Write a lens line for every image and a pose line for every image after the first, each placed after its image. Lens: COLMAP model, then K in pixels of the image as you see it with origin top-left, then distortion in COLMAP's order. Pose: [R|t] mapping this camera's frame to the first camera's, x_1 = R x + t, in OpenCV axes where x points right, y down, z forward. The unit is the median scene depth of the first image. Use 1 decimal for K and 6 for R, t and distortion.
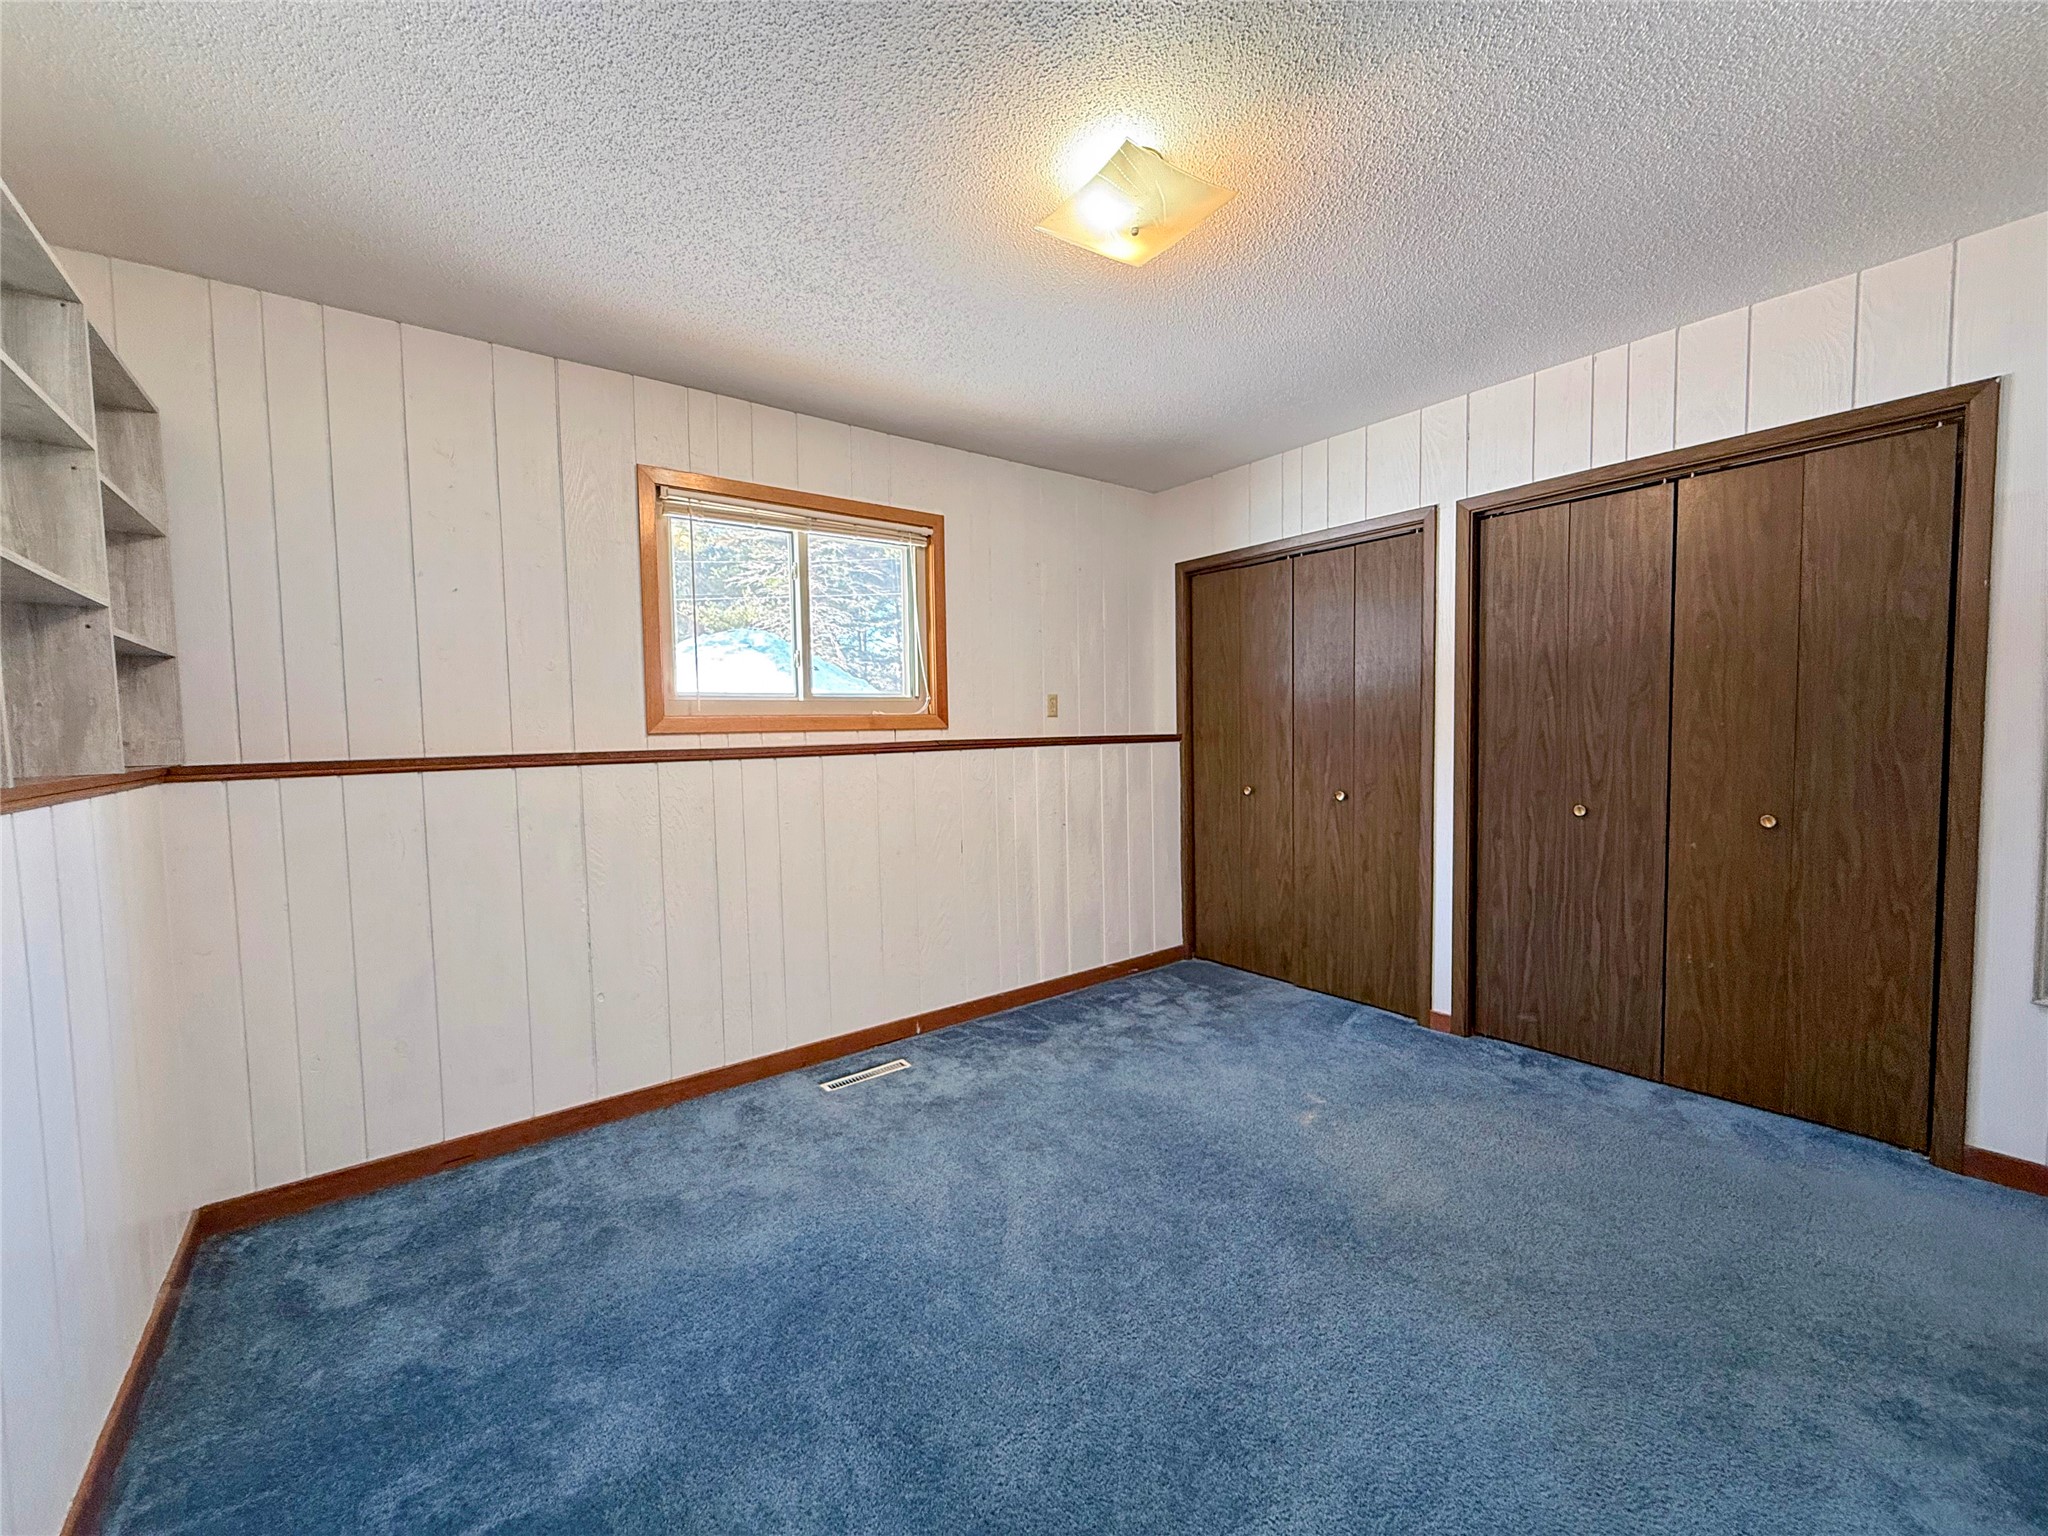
lens RADIAL K [[823.3, 0, 1024.1], [0, 823.3, 761.3], [0, 0, 1]] dist [0.000578, -0.000835]
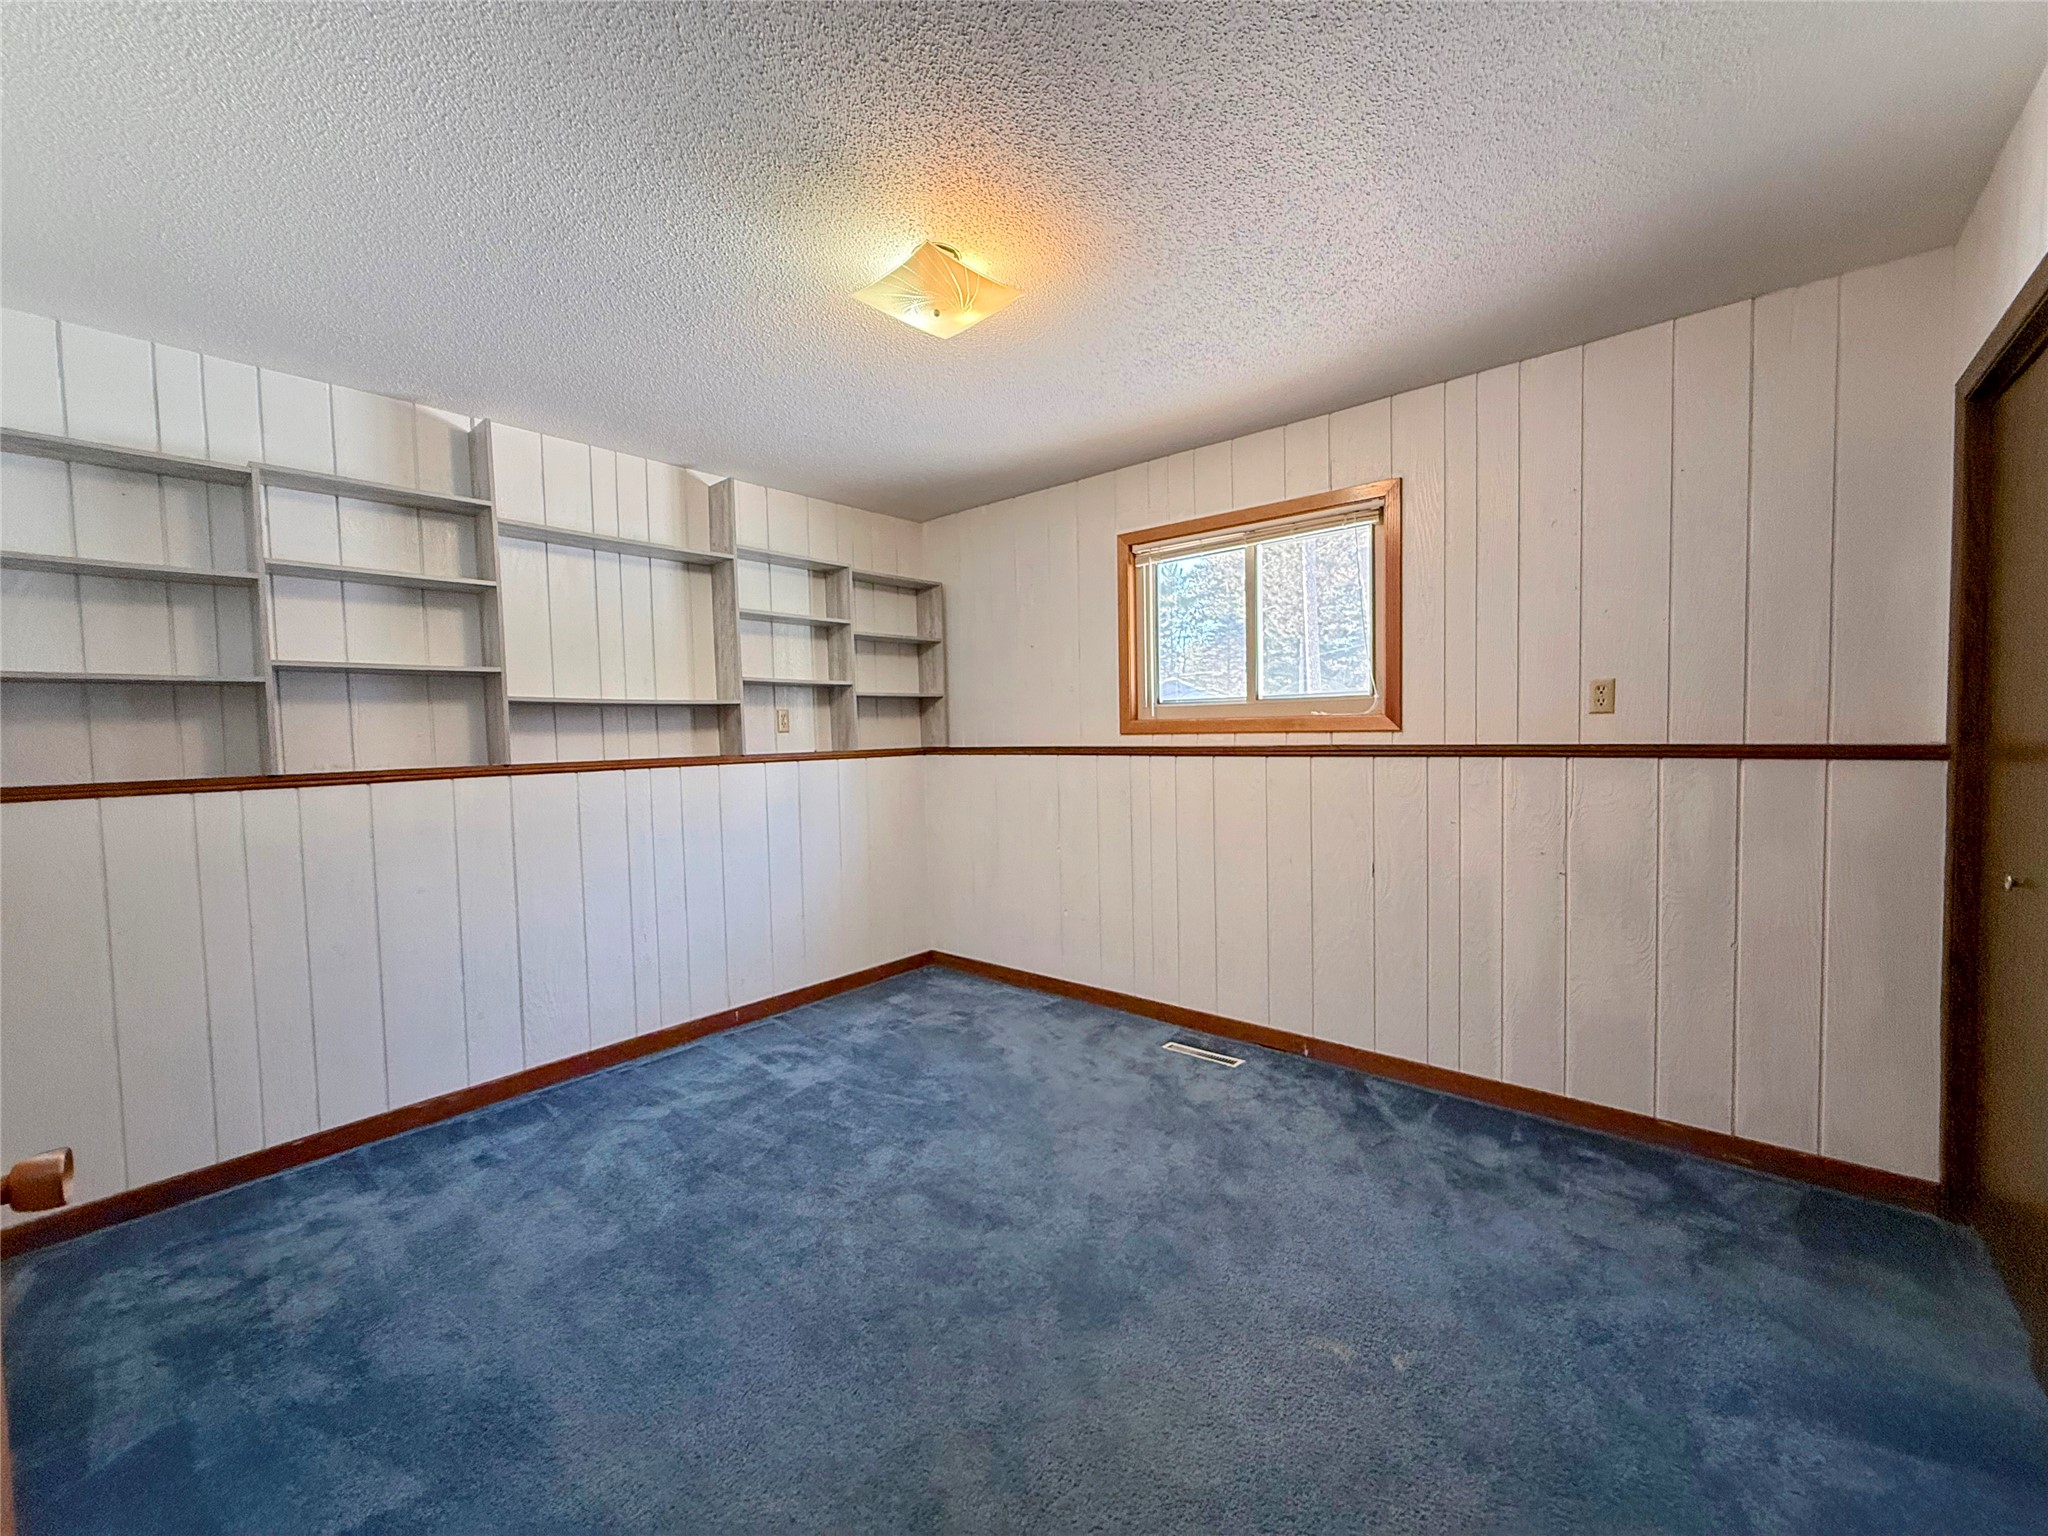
lens RADIAL K [[823.3, 0, 1029.7], [0, 823.3, 770.9], [0, 0, 1]] dist [0.000578, -0.000835]
pose [[0.200444, 0.061540, -0.977770, 0.764471], [-0.029851, 0.997945, 0.056690, -0.041174], [0.979250, 0.017825, 0.201870, 0.533799]]
